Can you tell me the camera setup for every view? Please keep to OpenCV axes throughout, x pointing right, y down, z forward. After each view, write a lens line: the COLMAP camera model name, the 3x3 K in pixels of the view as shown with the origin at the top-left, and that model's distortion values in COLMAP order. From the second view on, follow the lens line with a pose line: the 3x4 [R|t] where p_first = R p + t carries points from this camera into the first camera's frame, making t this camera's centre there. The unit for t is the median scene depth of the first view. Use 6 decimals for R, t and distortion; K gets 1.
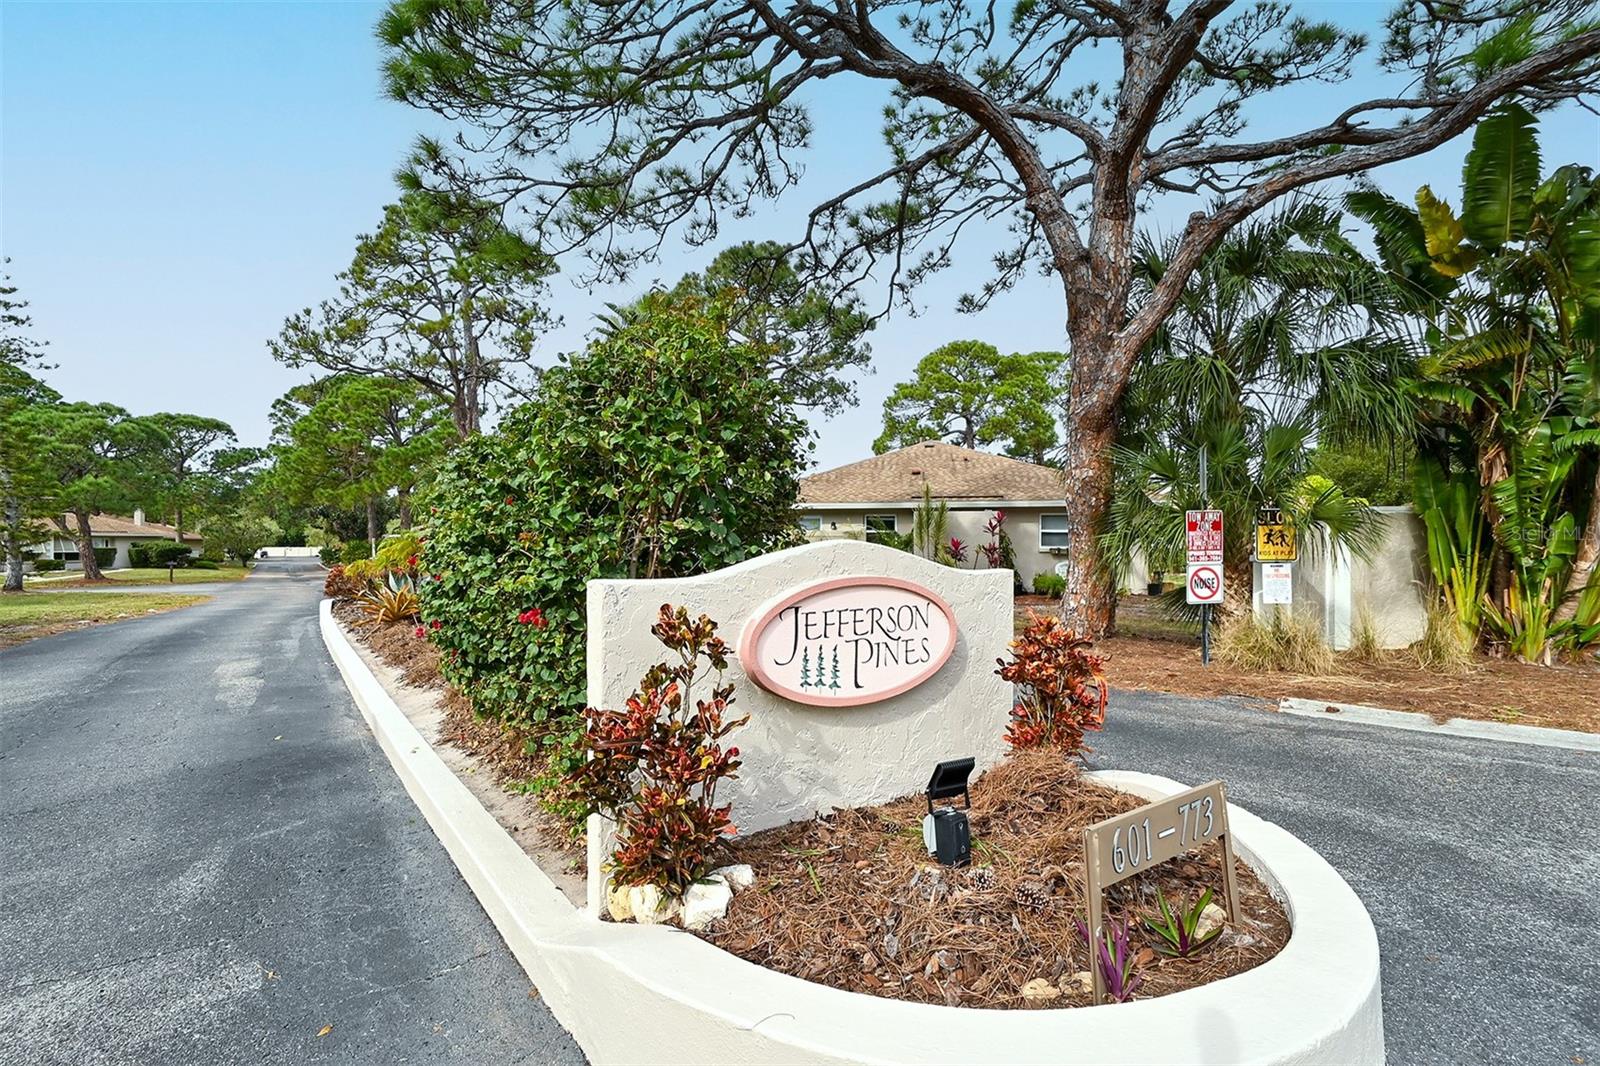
lens RADIAL K [[737.3, 0, 800.0], [0, 737.3, 533.0], [0, 0, 1]] dist [-0.000040, -0.000007]
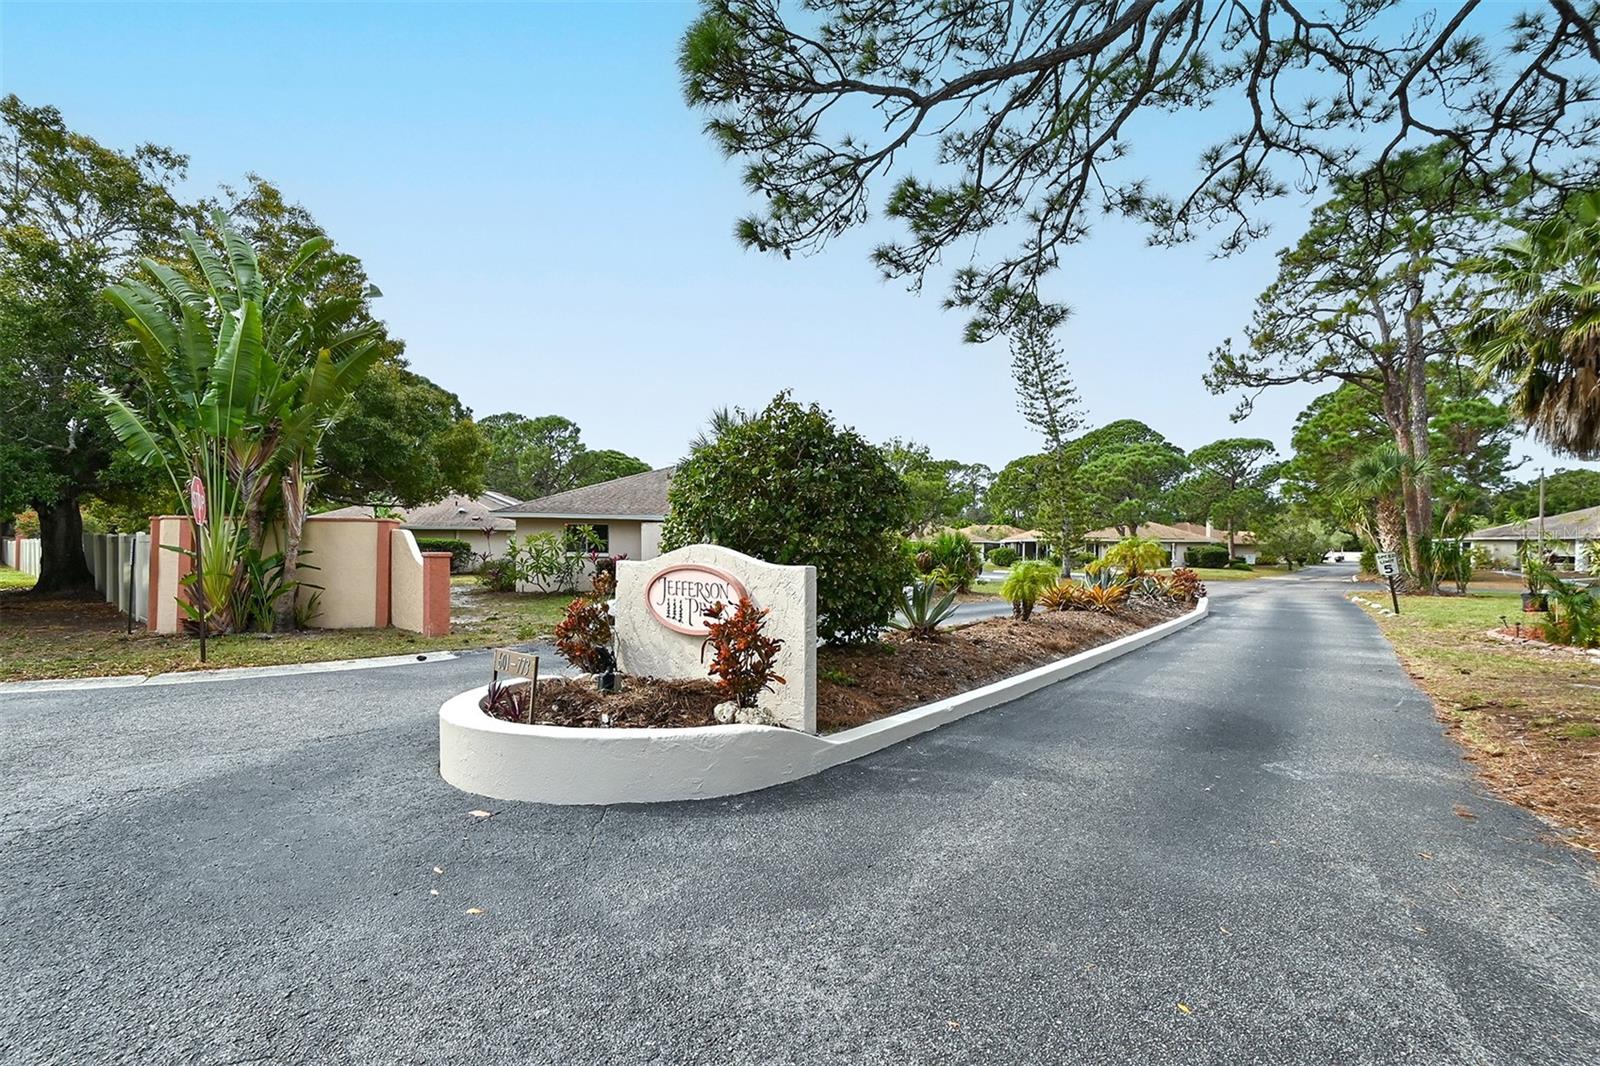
lens RADIAL K [[737.3, 0, 800.0], [0, 737.3, 533.0], [0, 0, 1]] dist [-0.000040, -0.000007]
pose [[0.195463, -0.014728, -0.980601, 1.859331], [0.007288, 0.999881, -0.013565, 0.008616], [0.980684, -0.004495, 0.195547, 0.884528]]
